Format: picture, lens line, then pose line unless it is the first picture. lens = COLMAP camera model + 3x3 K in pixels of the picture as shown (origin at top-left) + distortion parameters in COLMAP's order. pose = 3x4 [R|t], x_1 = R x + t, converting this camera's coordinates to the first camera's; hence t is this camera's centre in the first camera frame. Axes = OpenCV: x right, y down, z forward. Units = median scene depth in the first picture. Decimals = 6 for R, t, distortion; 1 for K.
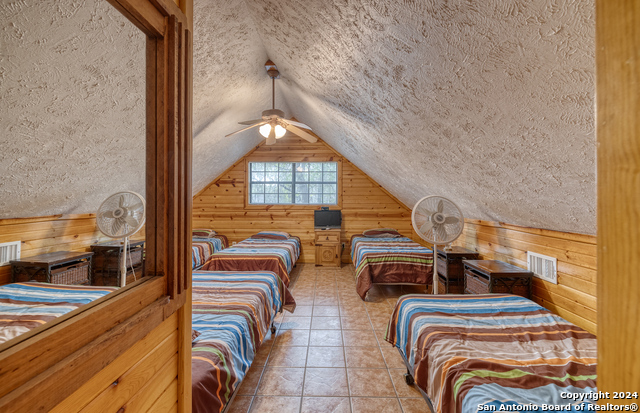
lens RADIAL K [[278.3, 0, 319.8], [0, 278.3, 198.9], [0, 0, 1]] dist [0.000358, 0.000019]
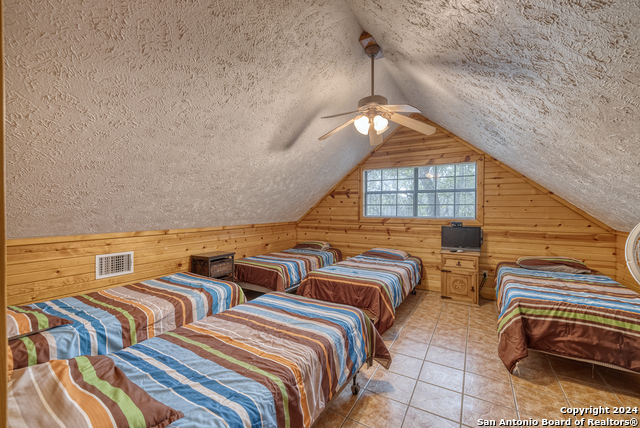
lens RADIAL K [[267.4, 0, 320.0], [0, 267.4, 214.0], [0, 0, 1]] dist [-0.000729, -0.000073]
pose [[0.873644, 0.010065, -0.486462, 0.049985], [-0.003263, 0.999885, 0.014829, -0.002595], [0.486555, -0.011368, 0.873576, 0.186117]]
